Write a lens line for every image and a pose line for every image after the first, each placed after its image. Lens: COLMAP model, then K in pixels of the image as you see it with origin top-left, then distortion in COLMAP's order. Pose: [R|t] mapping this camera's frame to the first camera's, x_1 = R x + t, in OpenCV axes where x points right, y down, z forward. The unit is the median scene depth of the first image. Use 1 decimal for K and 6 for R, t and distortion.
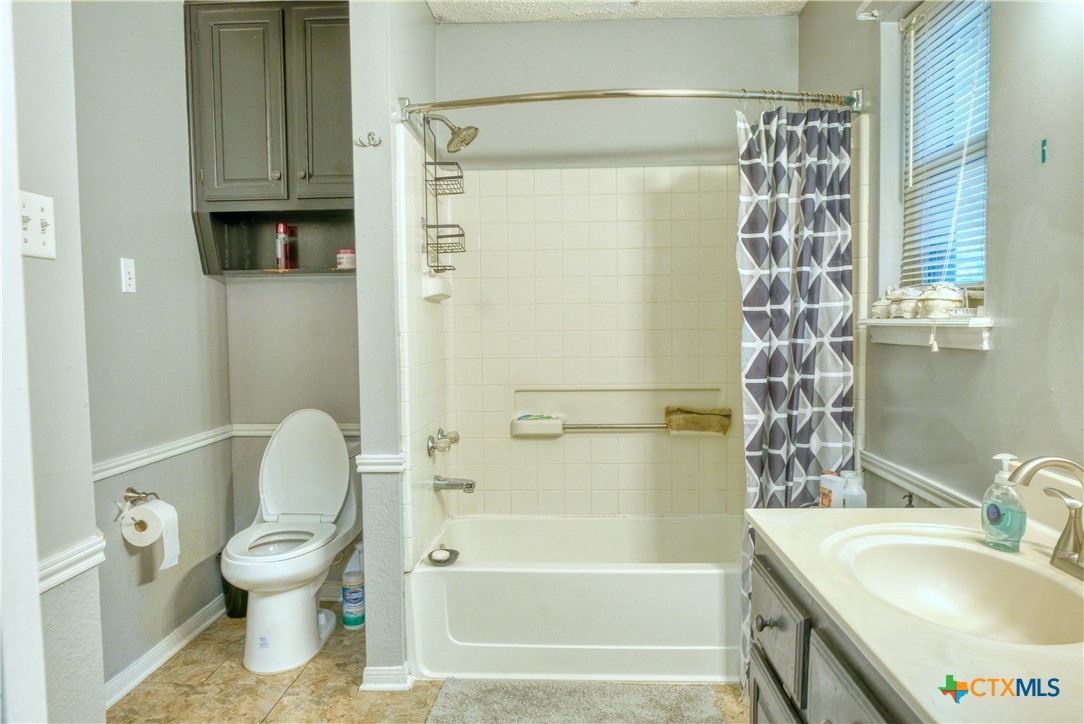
lens RADIAL K [[749.7, 0, 542.0], [0, 749.7, 362.0], [0, 0, 1]] dist [-0.003512, -0.005354]
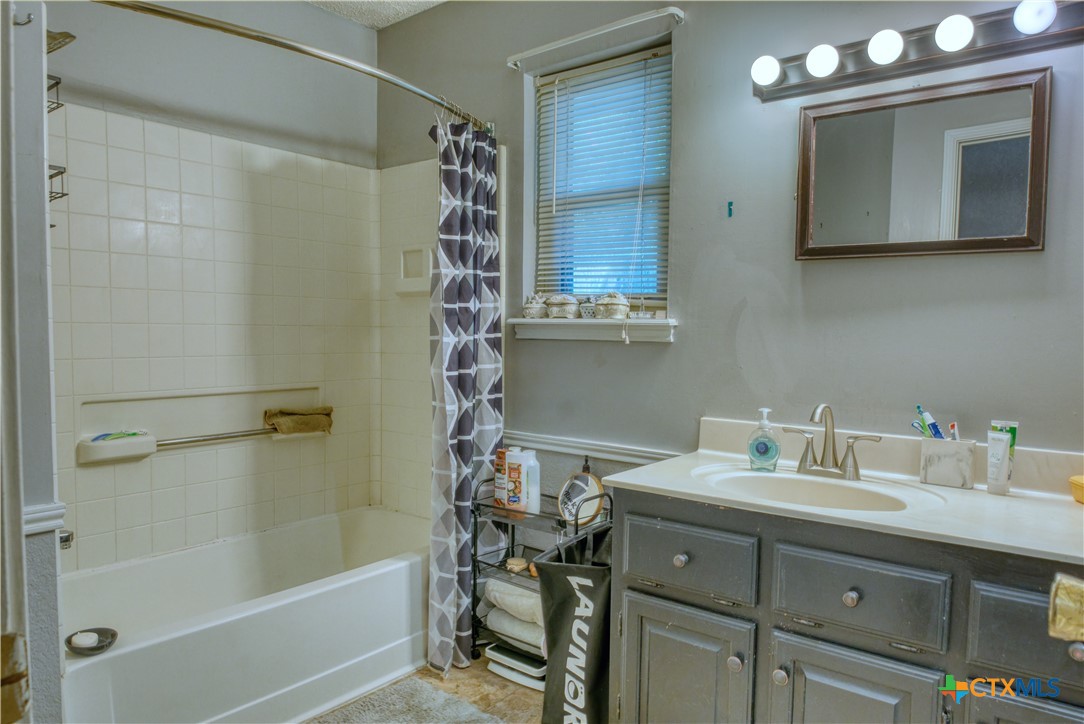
lens RADIAL K [[720.8, 0, 542.0], [0, 720.8, 362.0], [0, 0, 1]] dist [-0.004392, -0.001842]
pose [[0.587568, -0.018369, 0.808966, -0.439966], [0.022941, 0.999719, 0.006037, 0.005360], [-0.808849, 0.015011, 0.587824, 0.273831]]
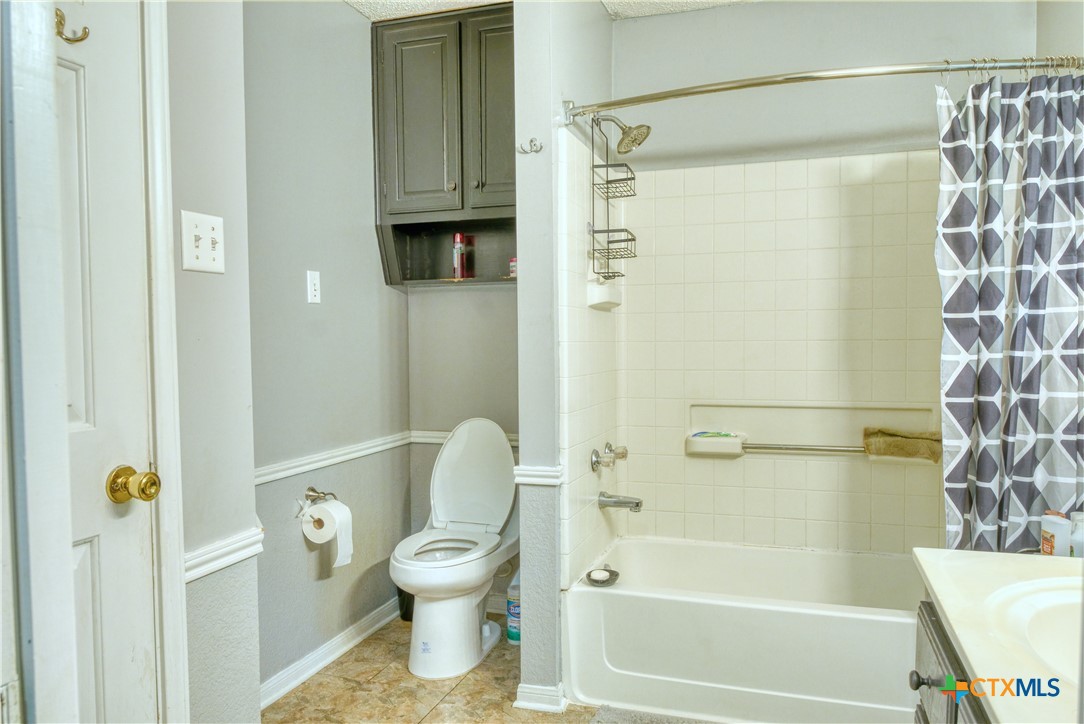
lens RADIAL K [[798.7, 0, 542.0], [0, 798.7, 362.0], [0, 0, 1]] dist [0.002298, -0.003985]
pose [[0.962785, 0.010941, -0.270045, 0.068646], [-0.015023, 0.999802, -0.013056, 0.000902], [0.269849, 0.016627, 0.962759, -0.003058]]
